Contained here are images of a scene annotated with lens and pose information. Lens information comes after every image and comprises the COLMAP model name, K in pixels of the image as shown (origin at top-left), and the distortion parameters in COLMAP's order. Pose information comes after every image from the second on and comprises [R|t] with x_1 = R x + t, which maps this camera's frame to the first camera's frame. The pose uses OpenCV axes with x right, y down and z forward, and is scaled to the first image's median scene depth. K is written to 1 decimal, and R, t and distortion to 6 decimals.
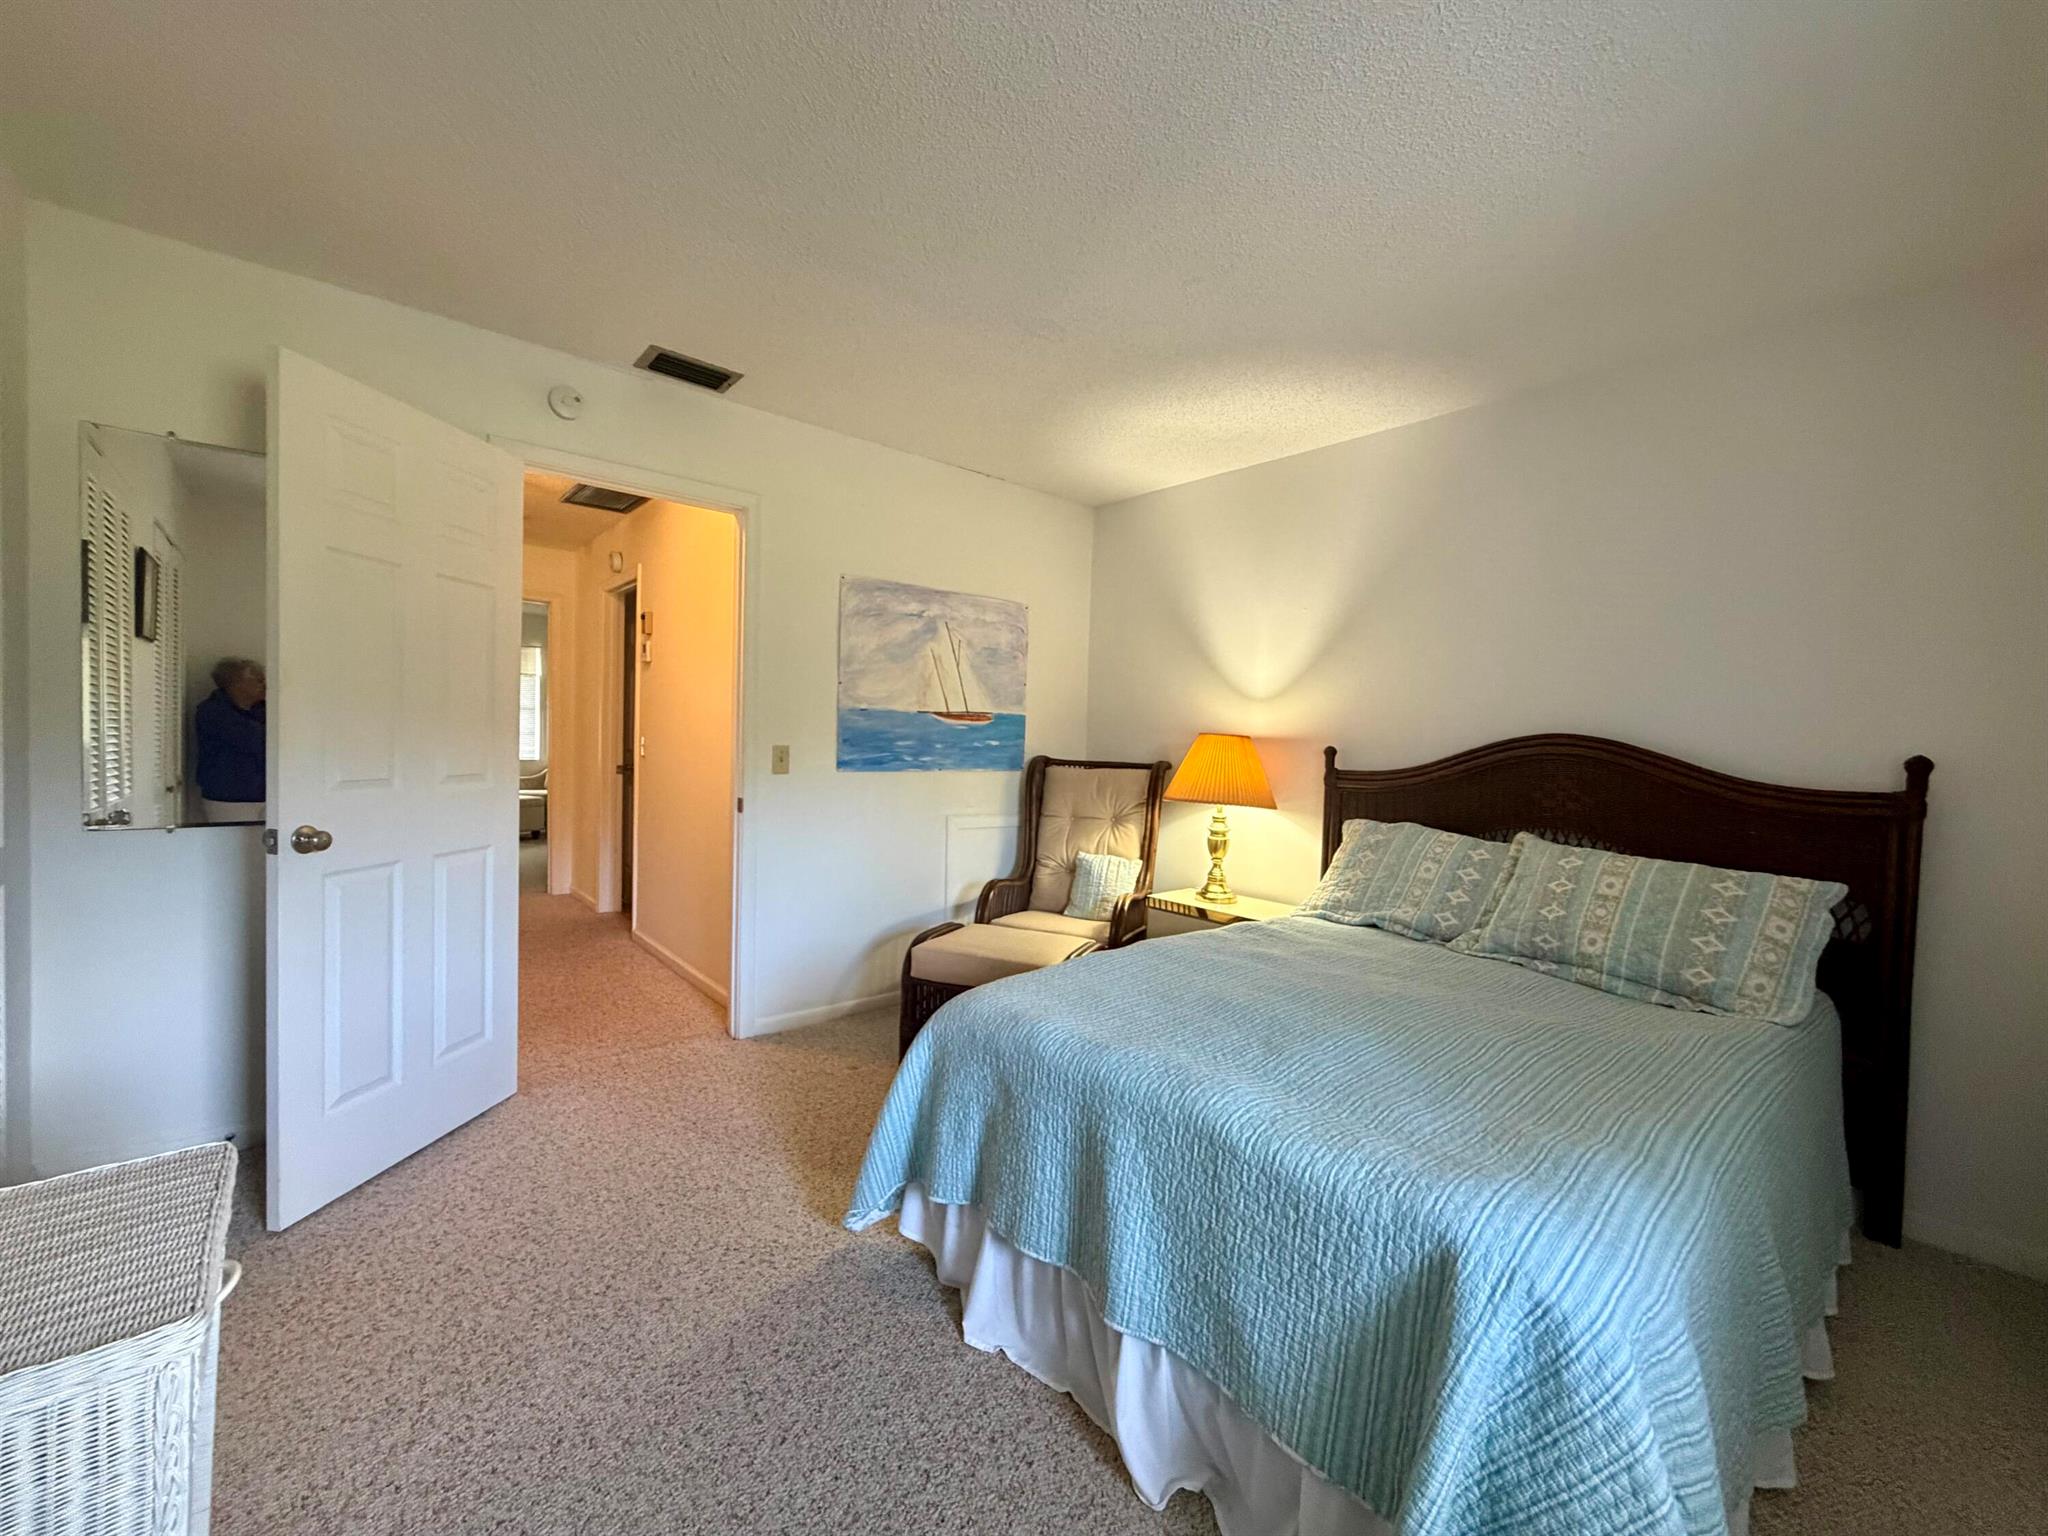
lens RADIAL K [[818.8, 0, 1015.9], [0, 818.8, 762.9], [0, 0, 1]] dist [-0.000081, -0.000343]
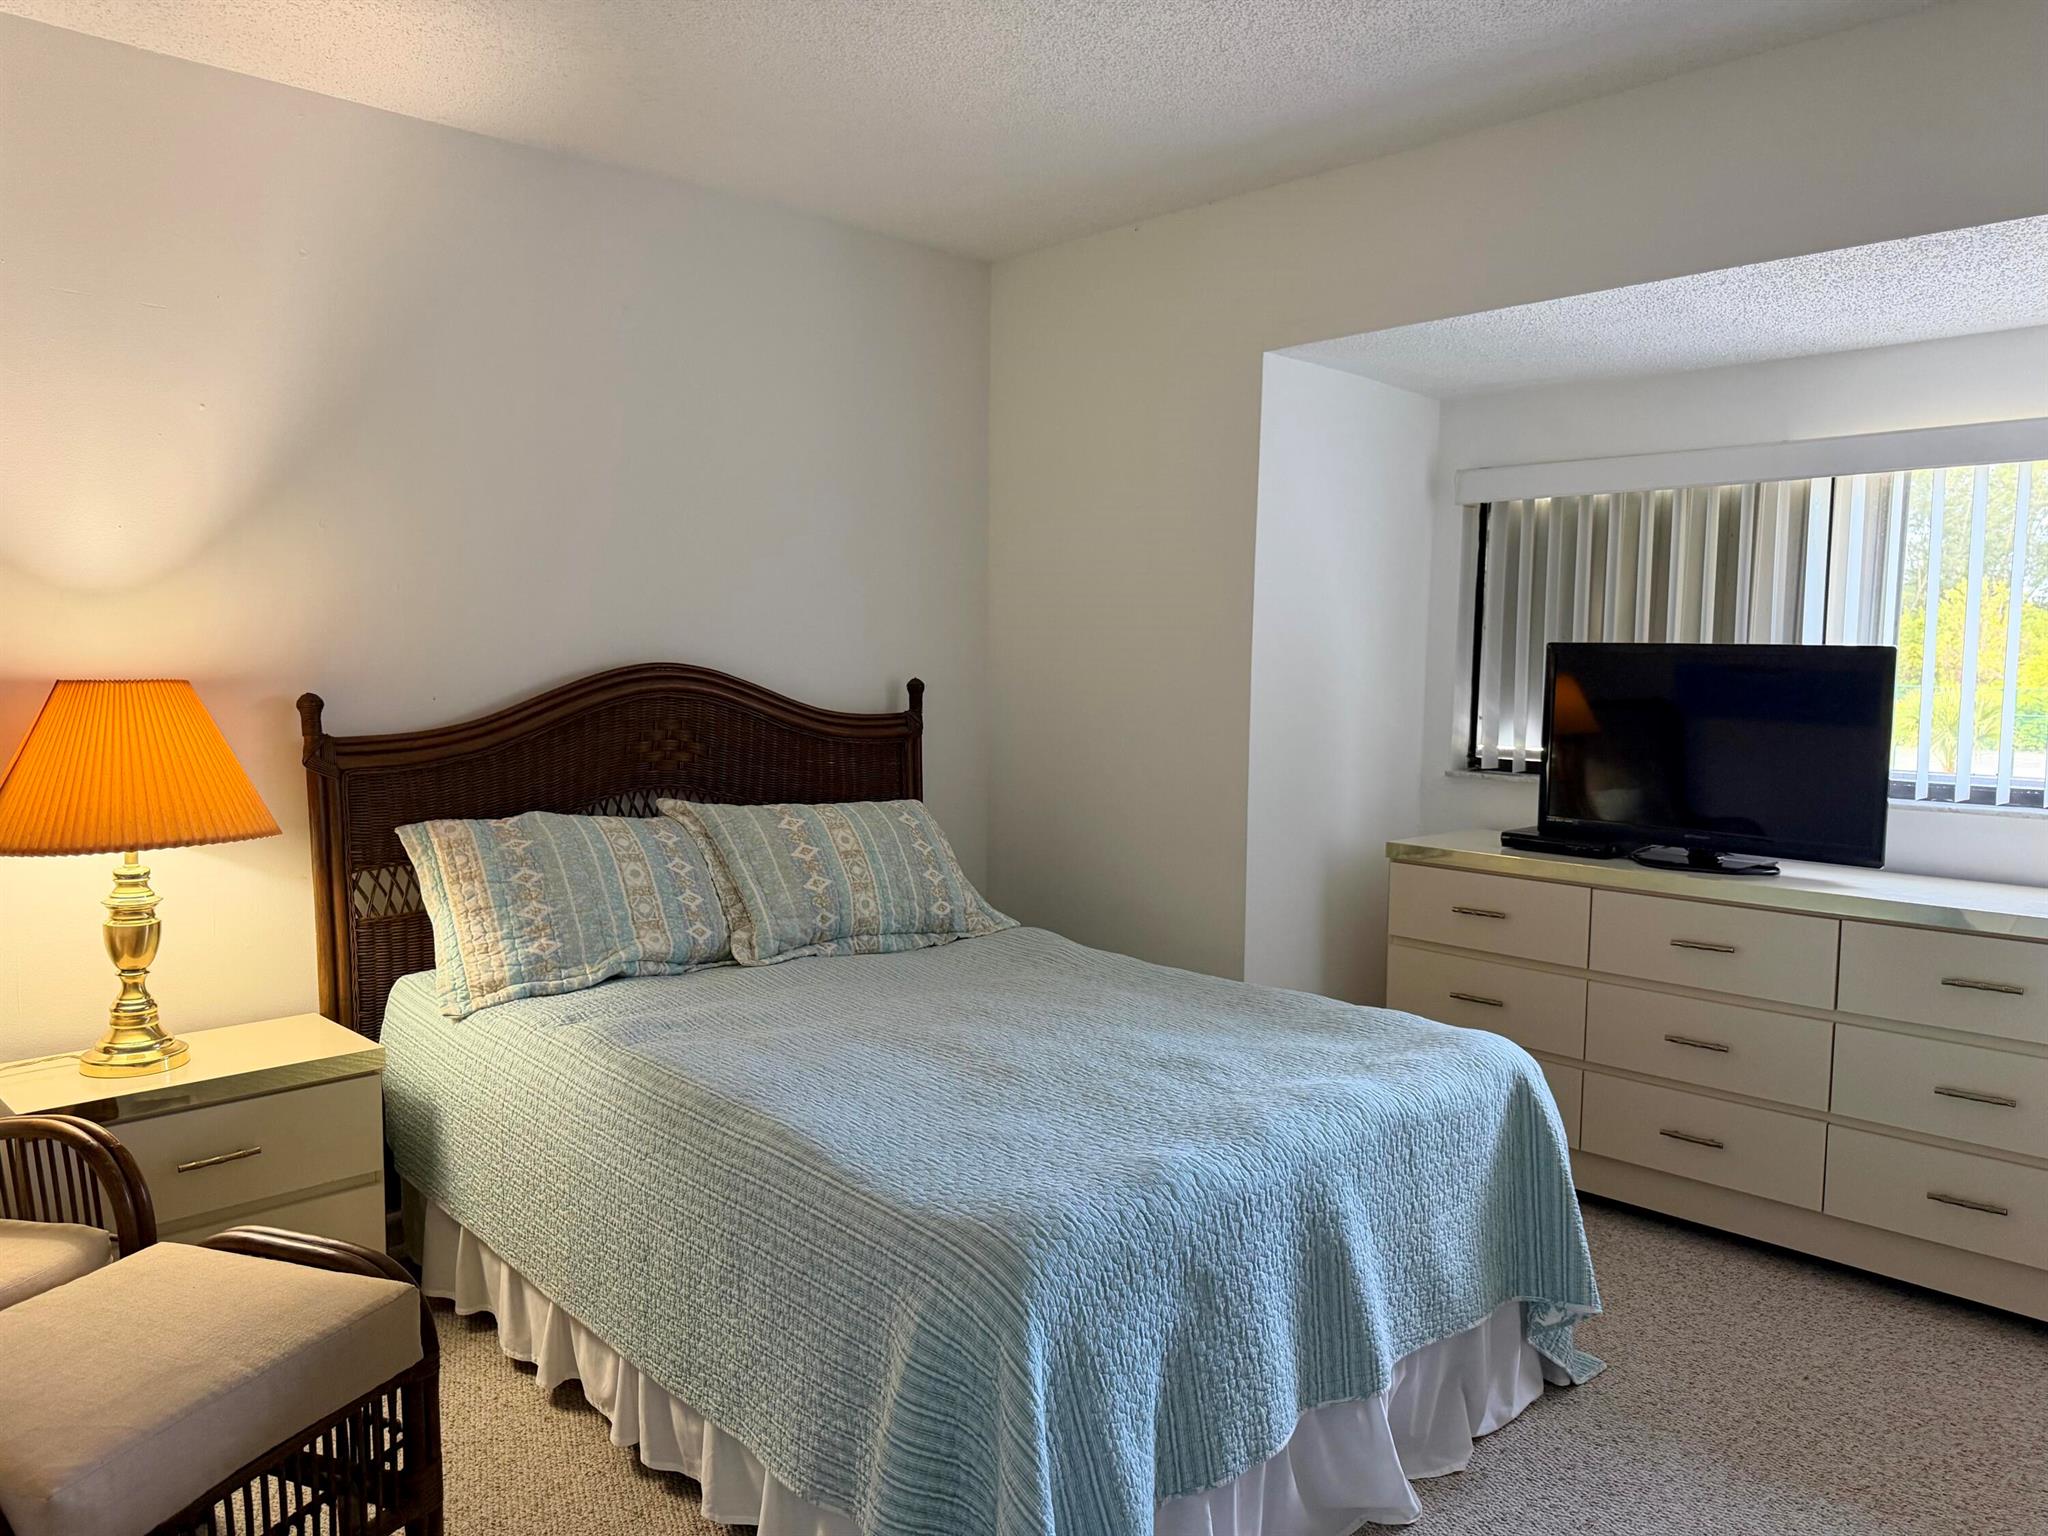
lens RADIAL K [[1401.5, 0, 1058.9], [0, 1401.5, 768.6], [0, 0, 1]] dist [0.076577, -0.107183]
pose [[-0.076397, -0.114893, 0.990436, -0.664603], [0.019421, 0.992979, 0.116686, -0.083950], [-0.996888, 0.028150, -0.073629, 0.739408]]
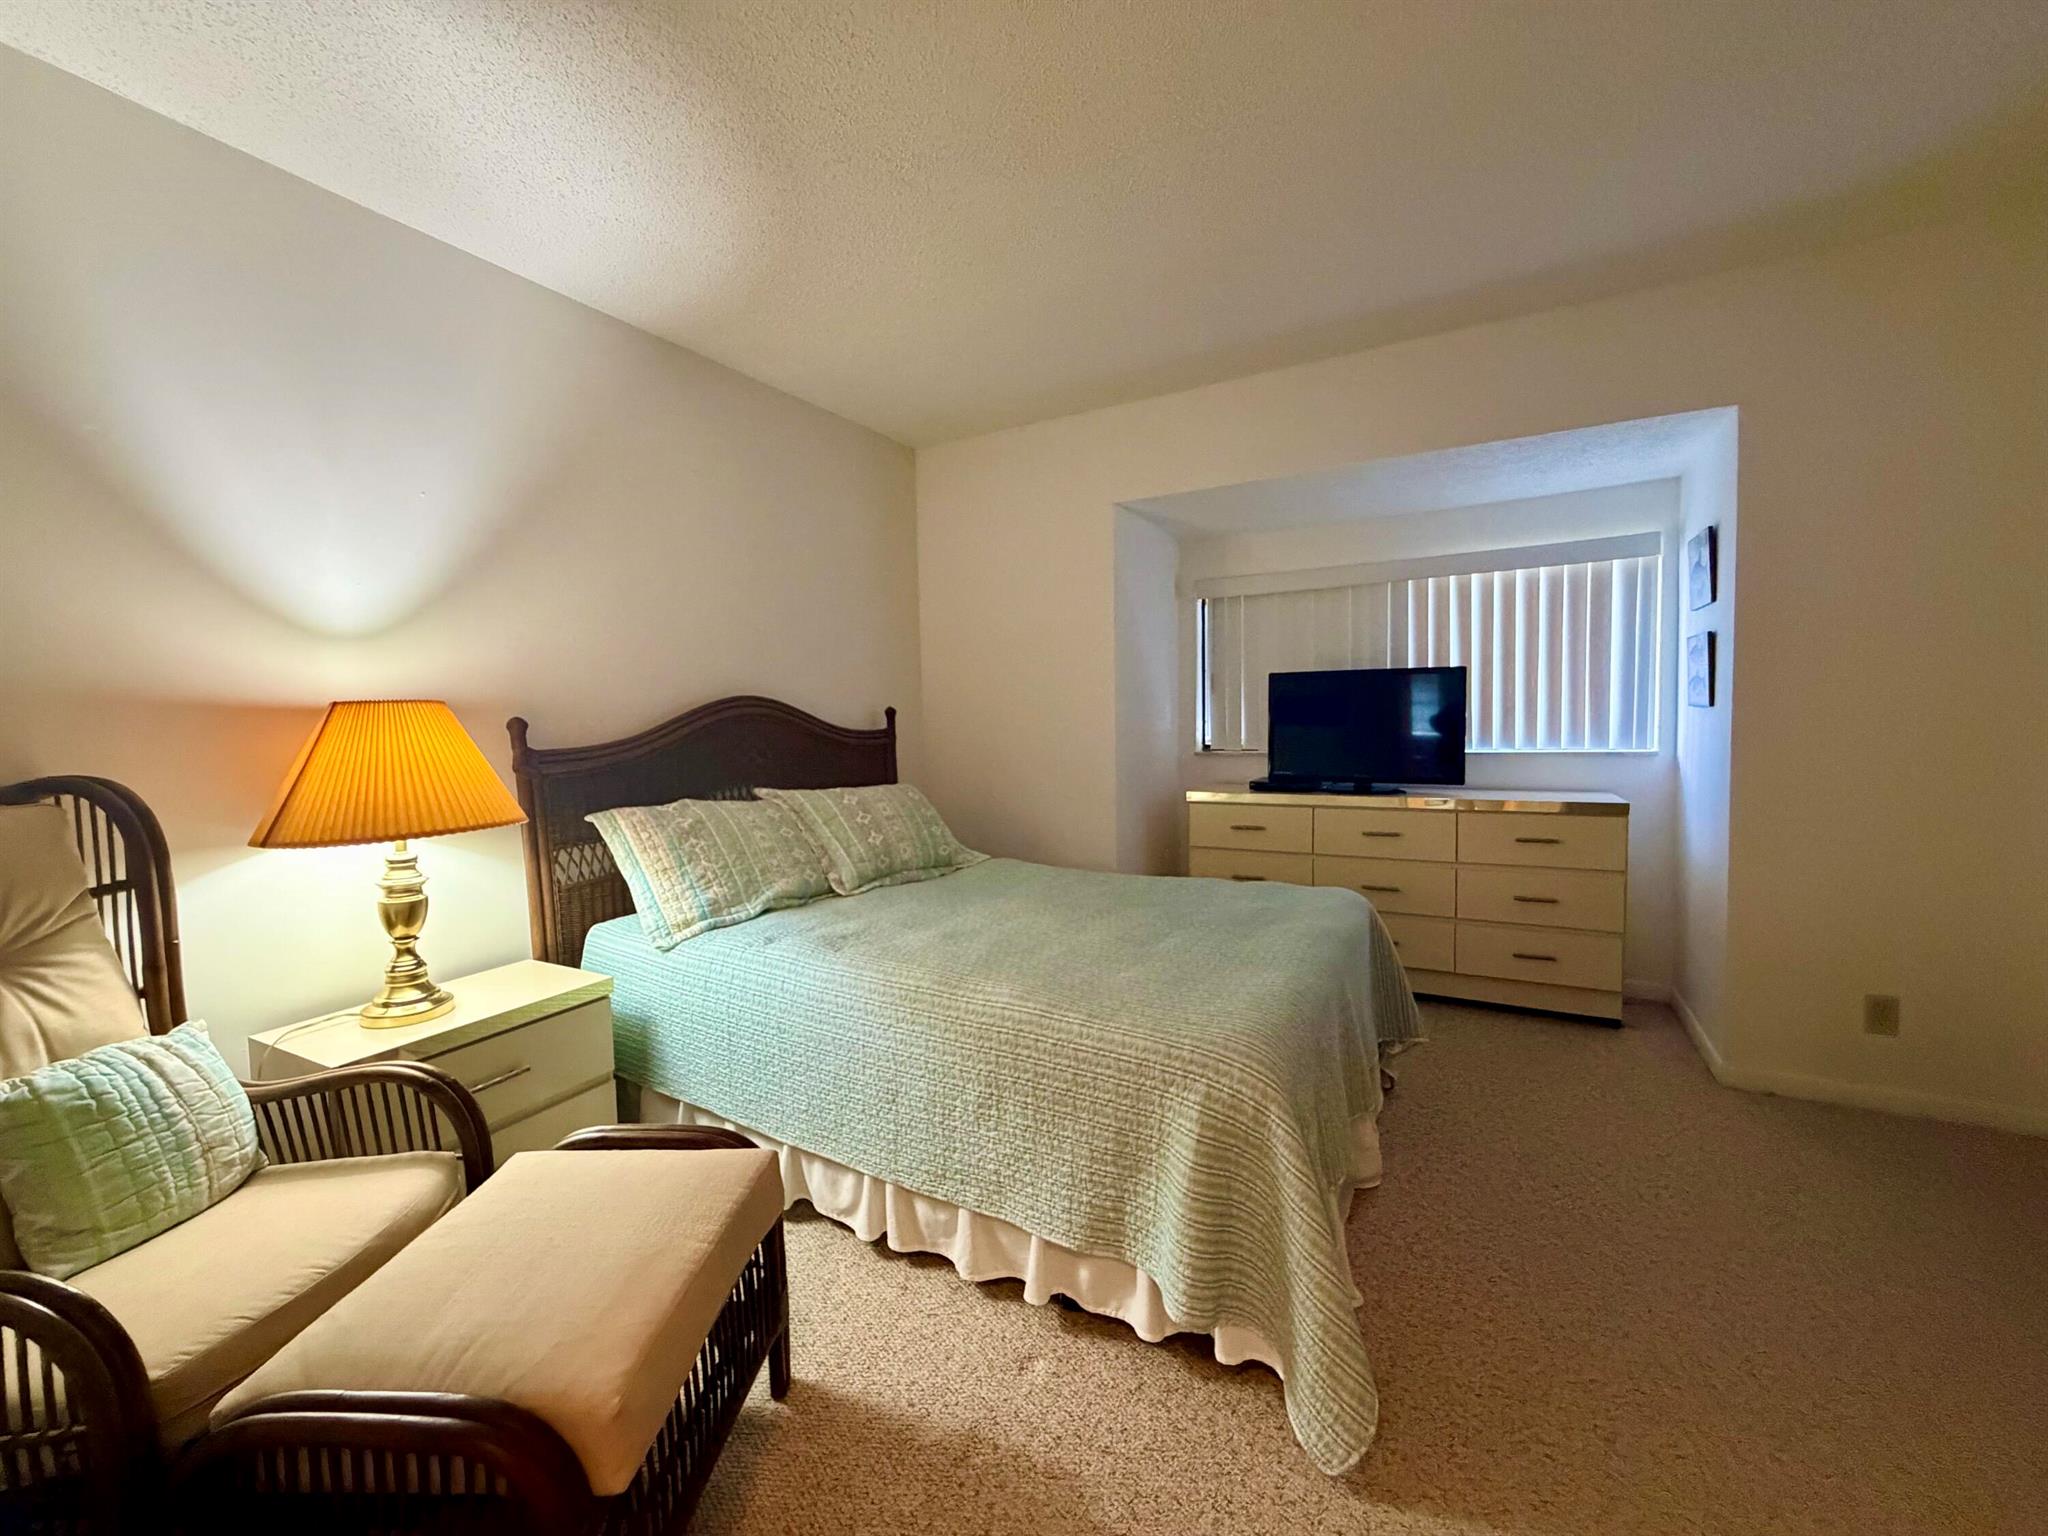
lens RADIAL K [[796.2, 0, 1024.0], [0, 796.2, 768.0], [0, 0, 1]] dist [0.000869, 0.000019]
pose [[-0.345348, -0.084617, 0.934652, -0.470399], [0.044272, 0.993349, 0.106290, -0.037074], [-0.937430, 0.078086, -0.339305, 1.027339]]
